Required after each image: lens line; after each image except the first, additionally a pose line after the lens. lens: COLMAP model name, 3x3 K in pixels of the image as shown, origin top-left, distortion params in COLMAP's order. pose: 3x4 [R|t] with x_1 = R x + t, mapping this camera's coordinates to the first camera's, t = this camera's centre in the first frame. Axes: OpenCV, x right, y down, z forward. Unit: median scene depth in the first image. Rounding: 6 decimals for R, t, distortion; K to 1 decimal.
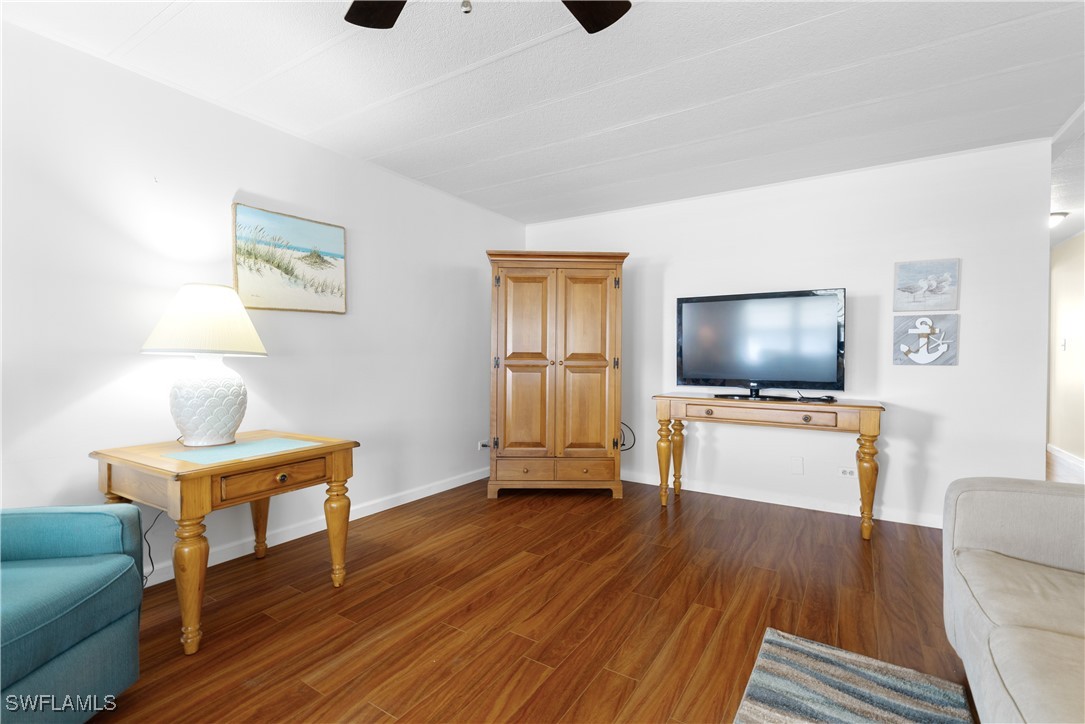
lens RADIAL K [[494.4, 0, 546.3], [0, 494.4, 364.5], [0, 0, 1]] dist [0.008966, -0.000237]
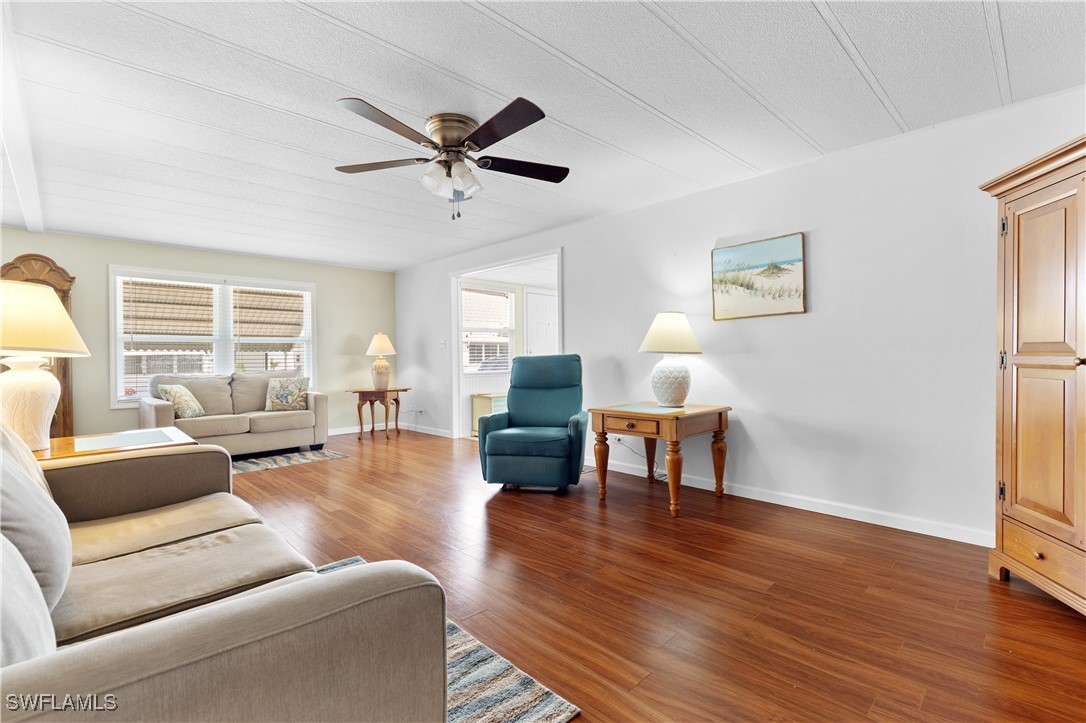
lens RADIAL K [[494.9, 0, 546.2], [0, 494.9, 356.9], [0, 0, 1]] dist [0.008966, -0.000237]
pose [[-0.234173, 0.002373, -0.972192, 0.737982], [-0.005055, 0.999981, 0.003658, -0.008087], [0.972182, 0.005771, -0.234157, 0.692619]]
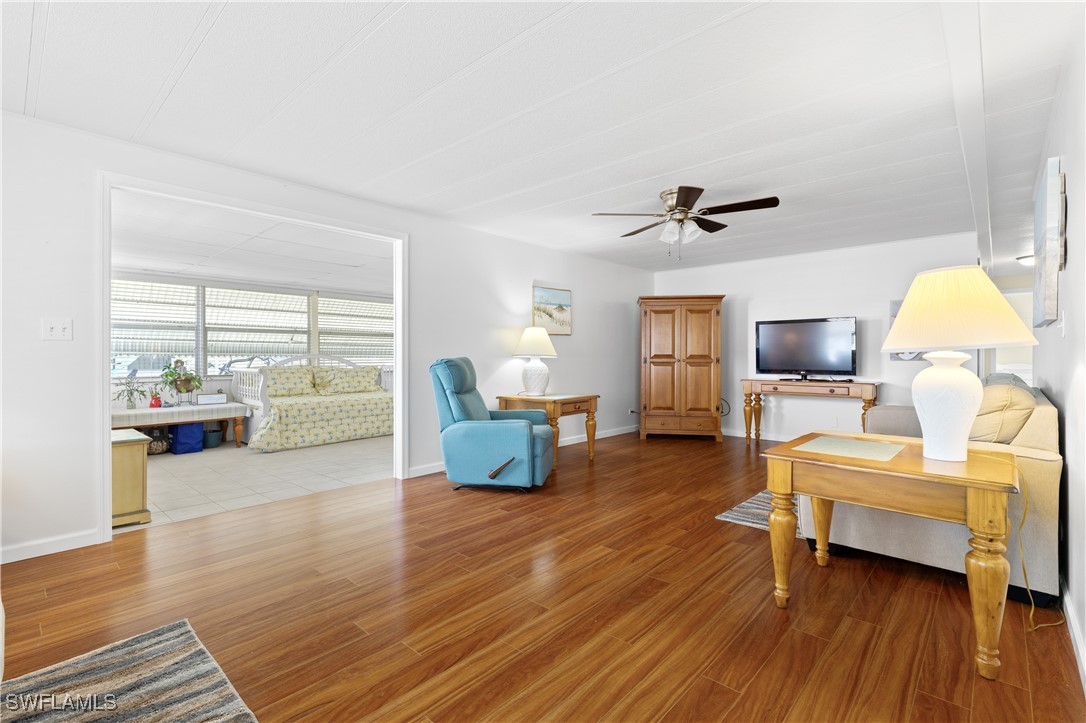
lens RADIAL K [[494.9, 0, 547.5], [0, 494.9, 358.2], [0, 0, 1]] dist [0.008966, -0.000237]
pose [[0.984558, -0.005275, -0.174979, -0.155302], [0.002724, 0.999886, -0.014820, 0.014691], [0.175037, 0.014114, 0.984461, -0.881402]]
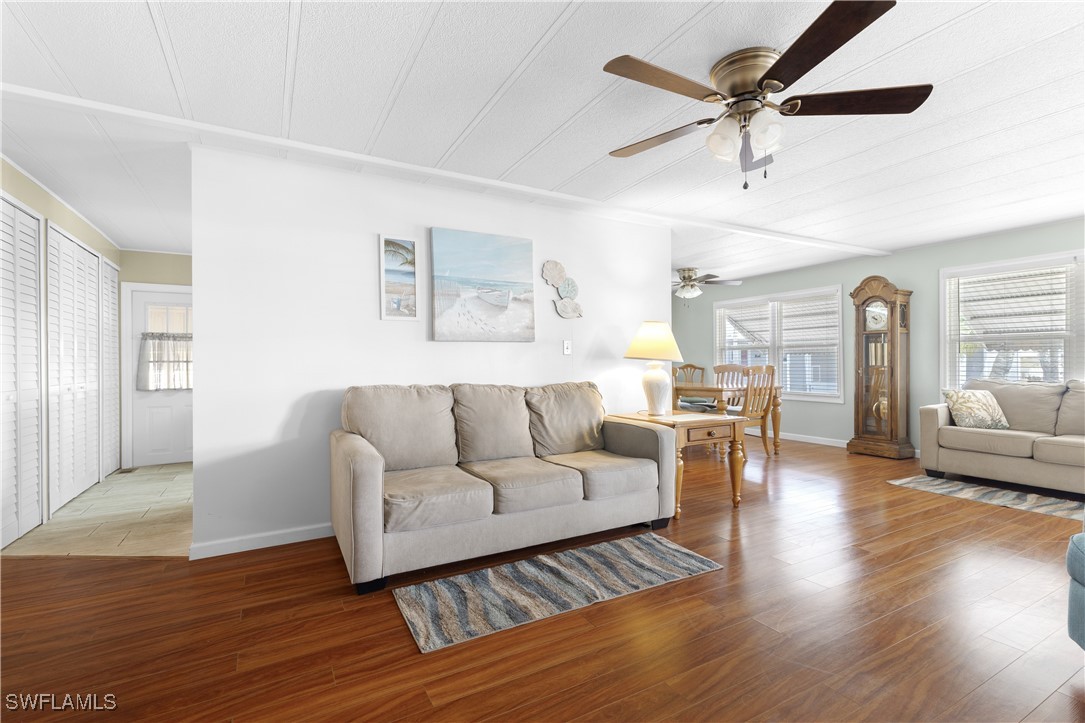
lens RADIAL K [[494.4, 0, 538.7], [0, 494.4, 365.0], [0, 0, 1]] dist [0.008966, -0.000237]
pose [[-0.873642, -0.002194, 0.486564, -0.131607], [0.010668, 0.999663, 0.023661, -0.025922], [-0.486452, 0.025862, -0.873325, 1.054106]]
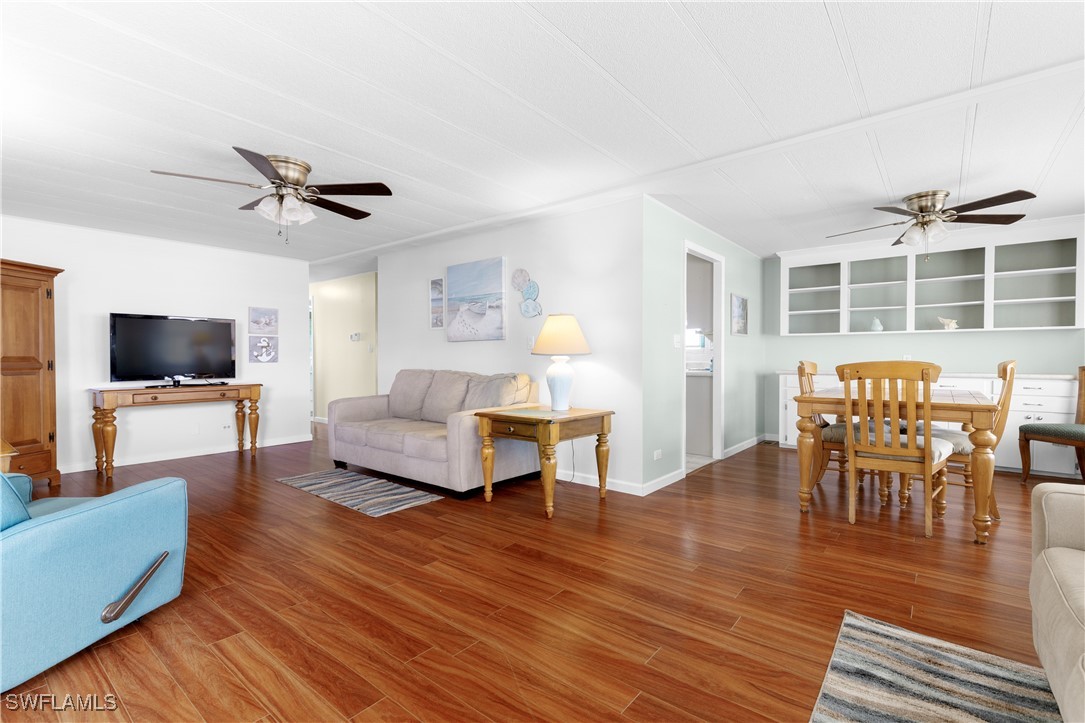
lens RADIAL K [[494.4, 0, 539.3], [0, 494.4, 361.4], [0, 0, 1]] dist [0.008966, -0.000237]
pose [[0.119743, -0.012402, 0.992727, -0.994477], [0.019875, 0.999752, 0.010092, -0.001032], [-0.992606, 0.018522, 0.119960, -0.276507]]
